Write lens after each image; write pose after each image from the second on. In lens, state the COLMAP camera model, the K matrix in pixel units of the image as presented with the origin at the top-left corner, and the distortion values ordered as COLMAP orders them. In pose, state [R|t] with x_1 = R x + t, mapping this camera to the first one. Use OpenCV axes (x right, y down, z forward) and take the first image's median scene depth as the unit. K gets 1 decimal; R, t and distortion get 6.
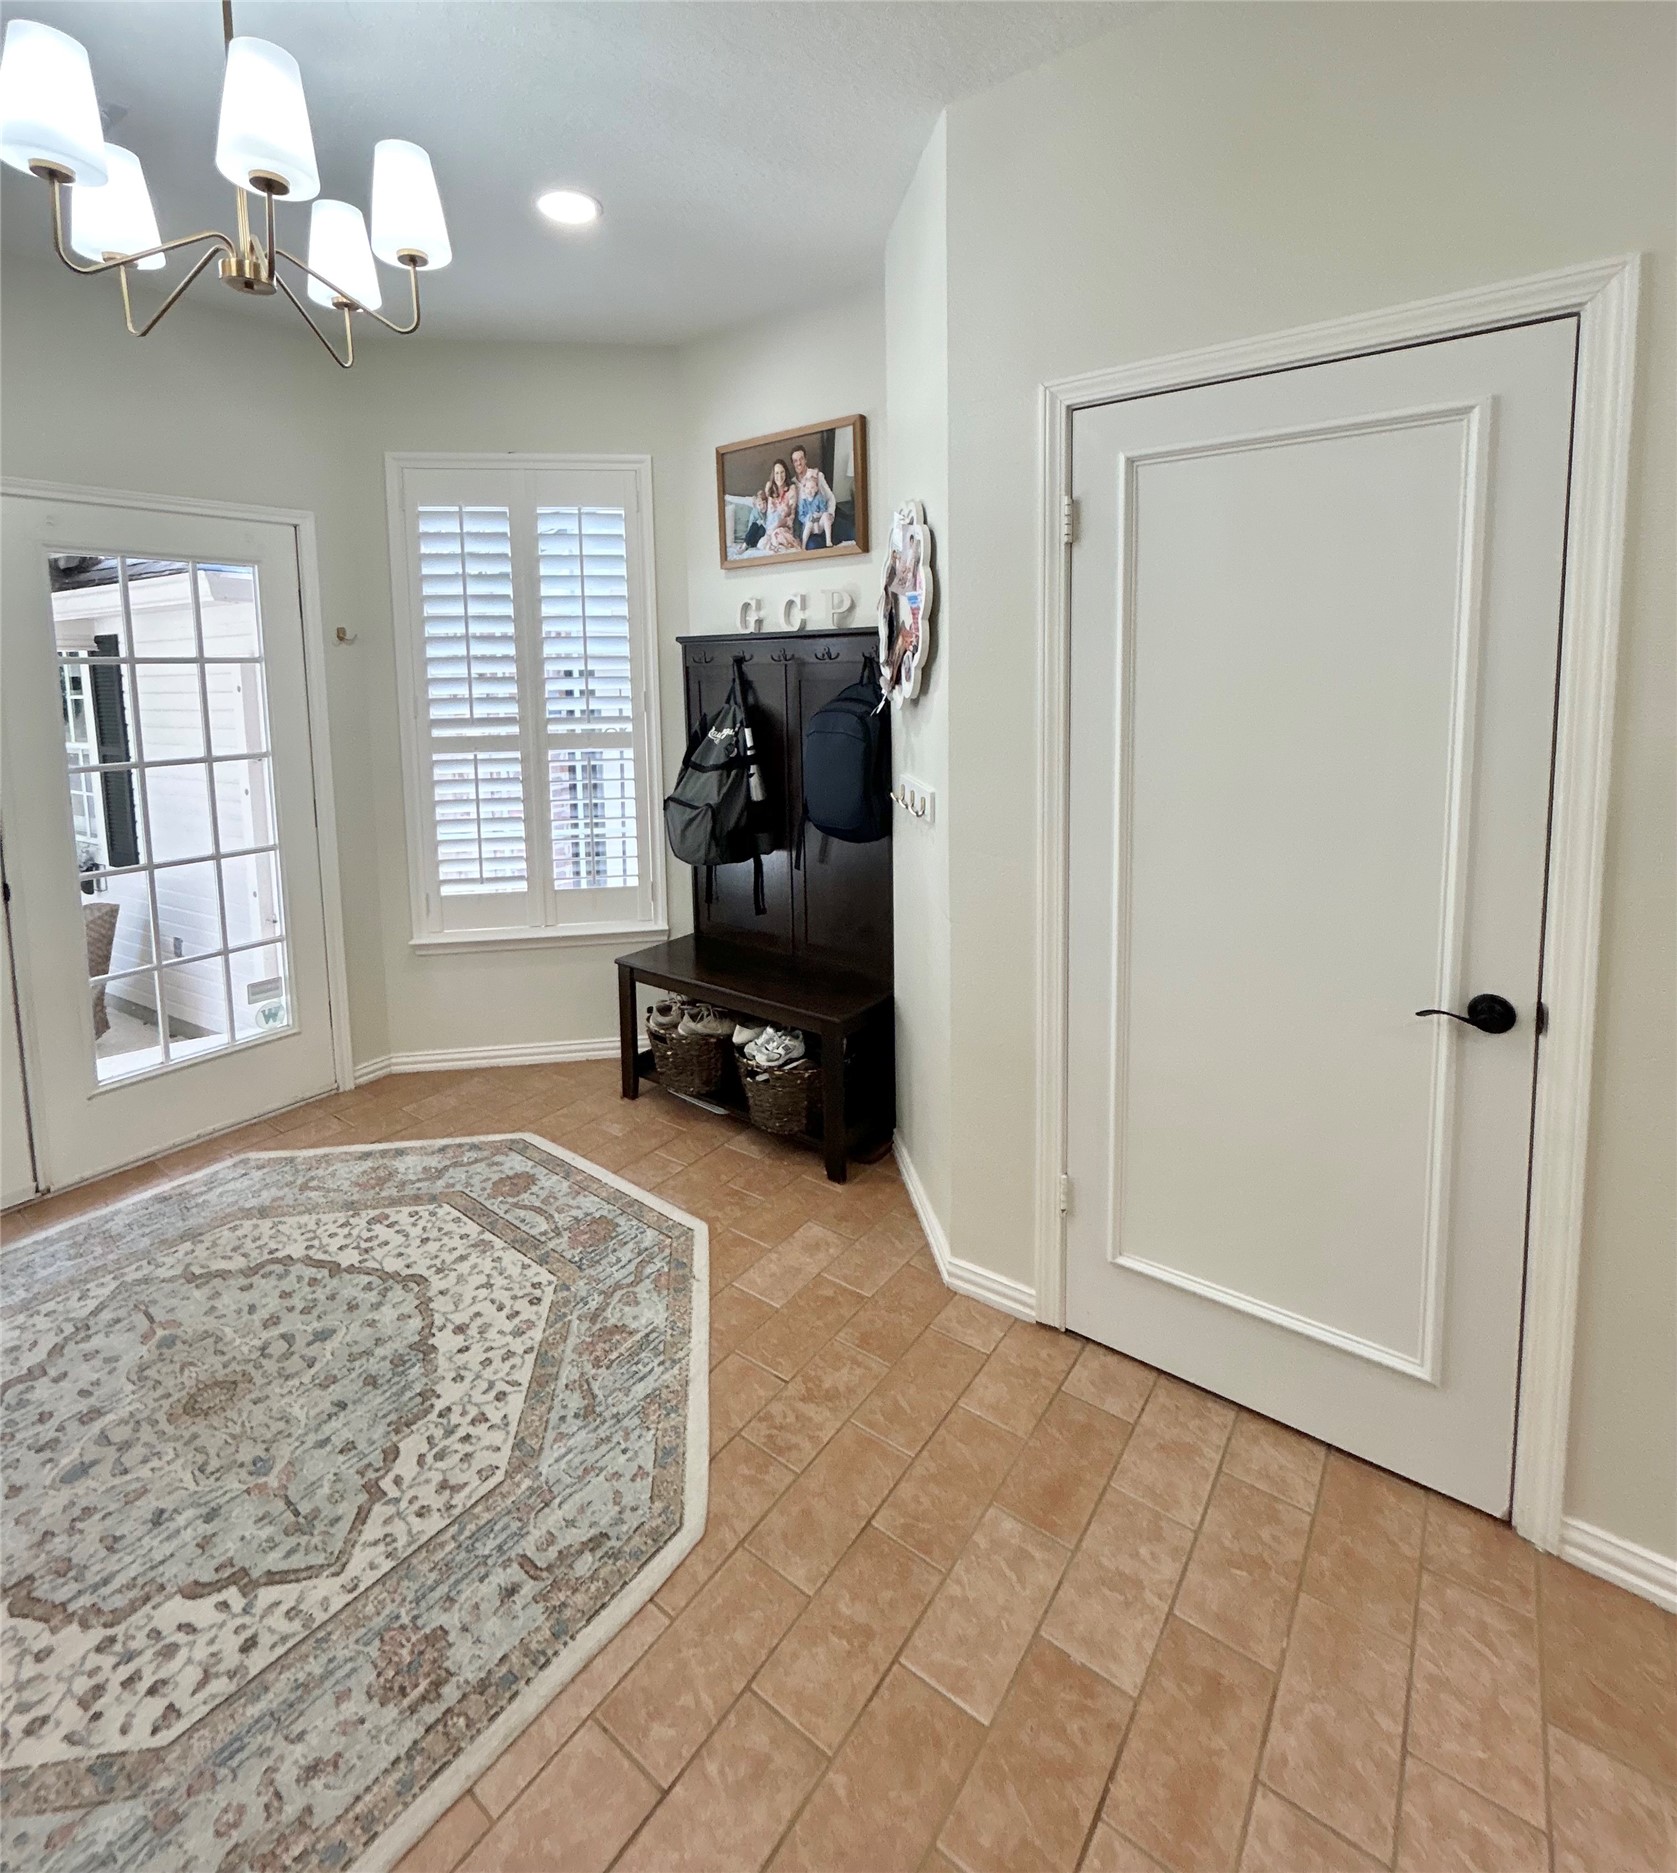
lens RADIAL K [[896.2, 0, 847.9], [0, 896.2, 756.1], [0, 0, 1]] dist [0.000080, 0.001052]
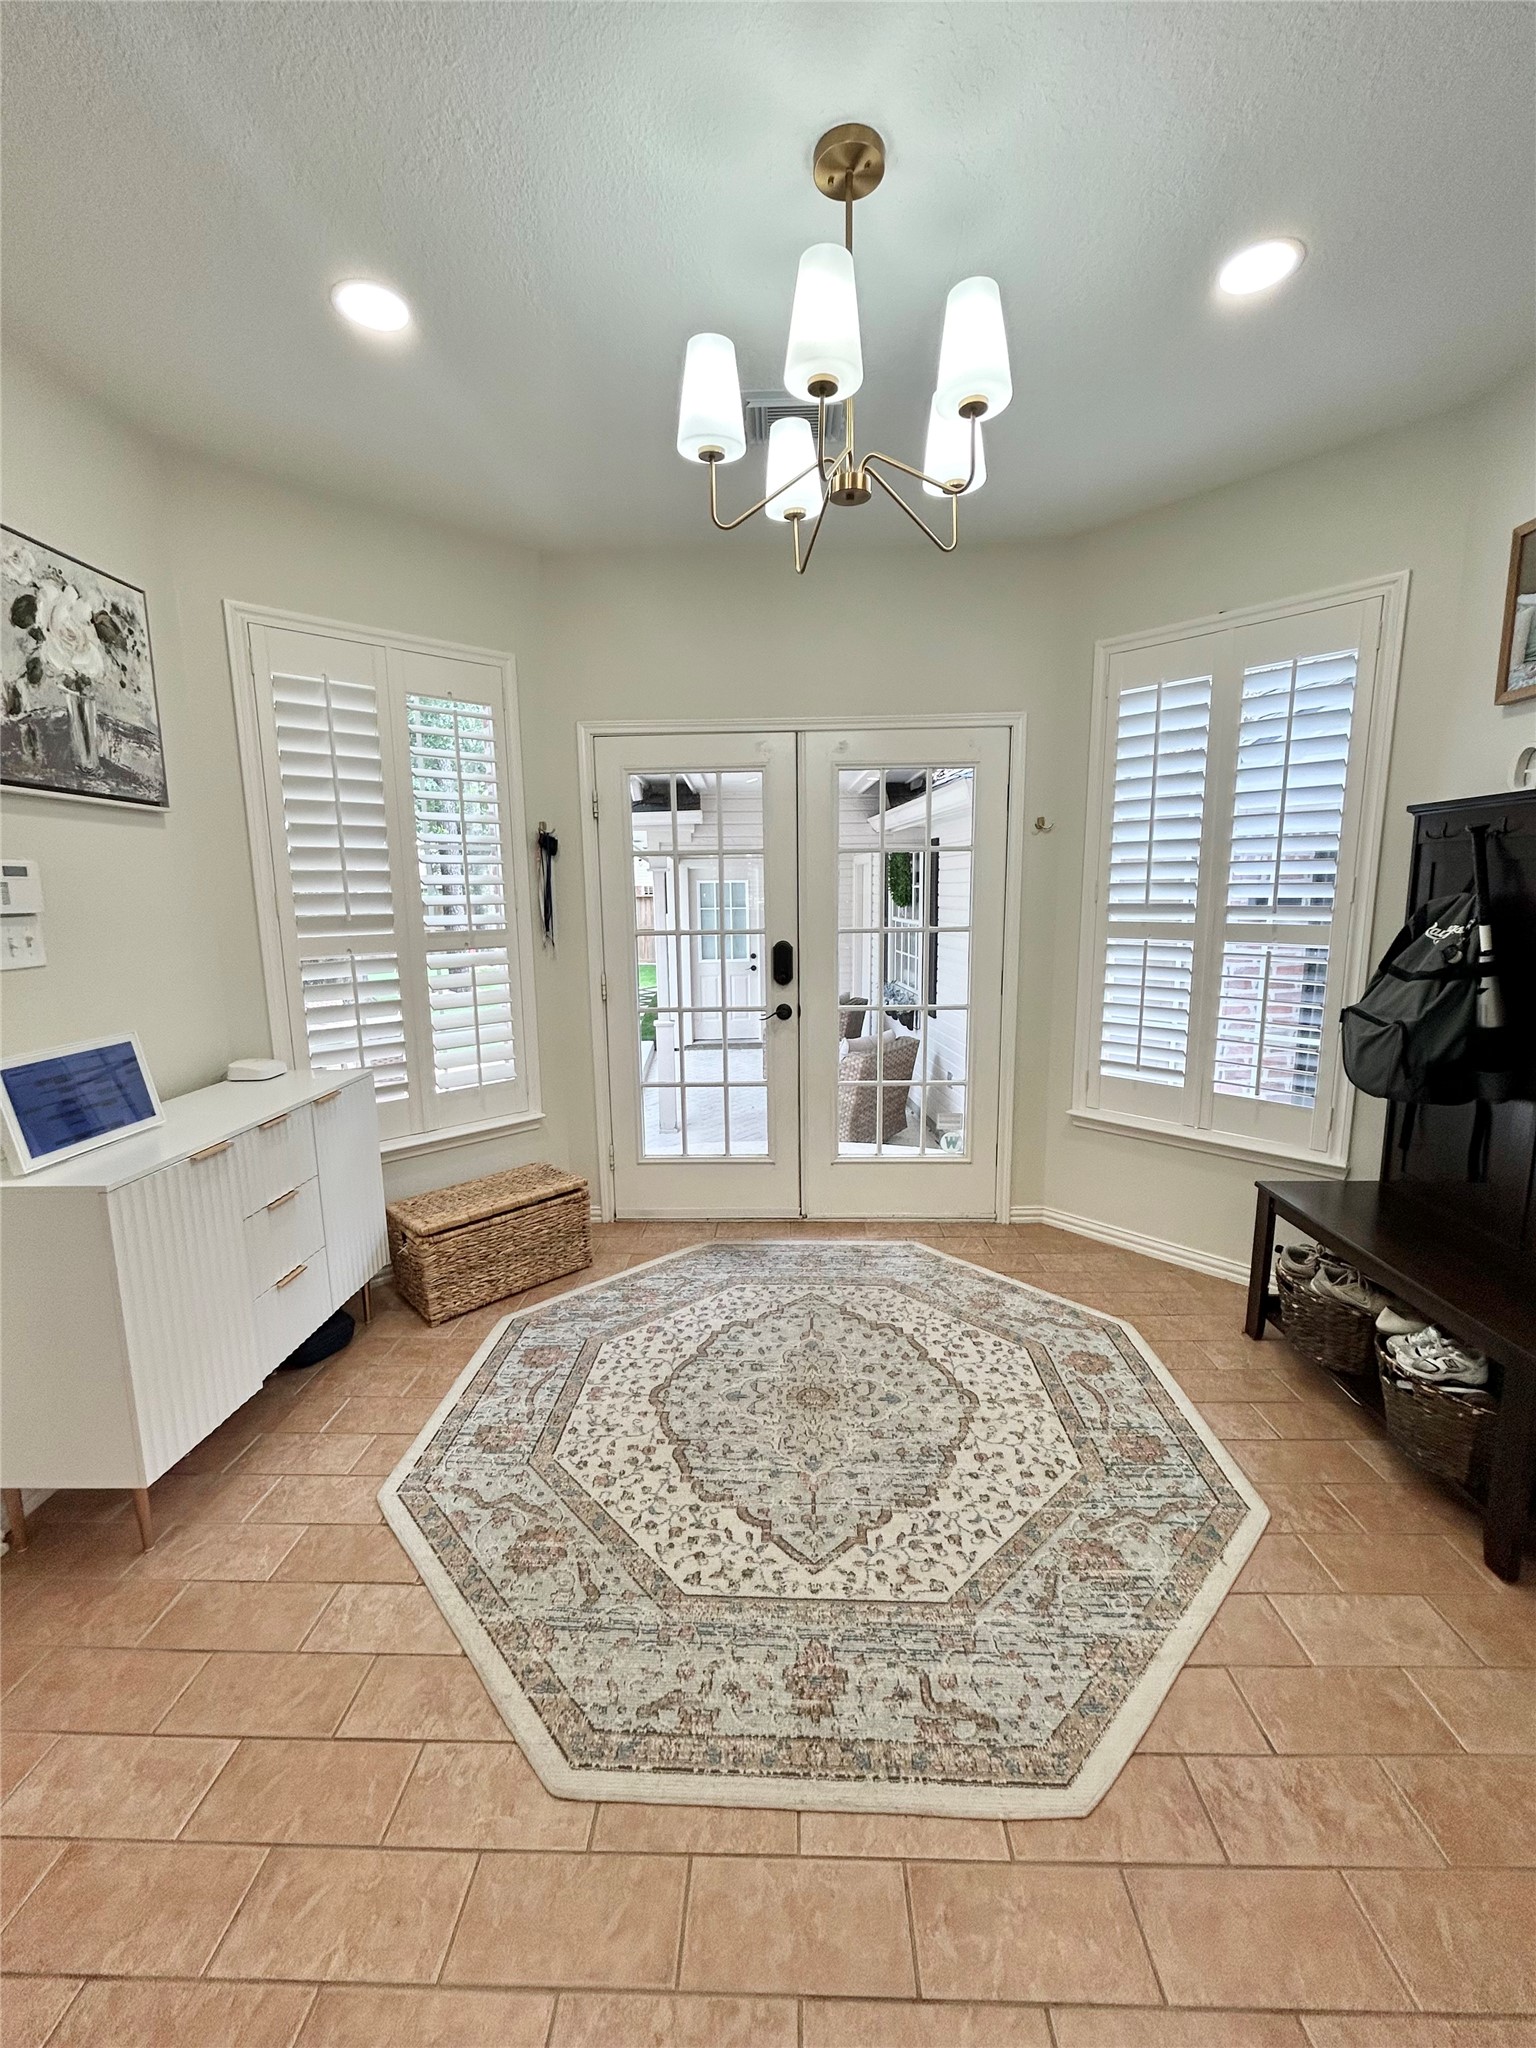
lens RADIAL K [[828.7, 0, 772.1], [0, 828.7, 1024.2], [0, 0, 1]] dist [-0.002978, 0.001823]
pose [[0.573559, 0.140840, -0.806966, 0.138002], [-0.074045, 0.989990, 0.120155, 0.013279], [0.815811, -0.009164, 0.578246, 0.184785]]
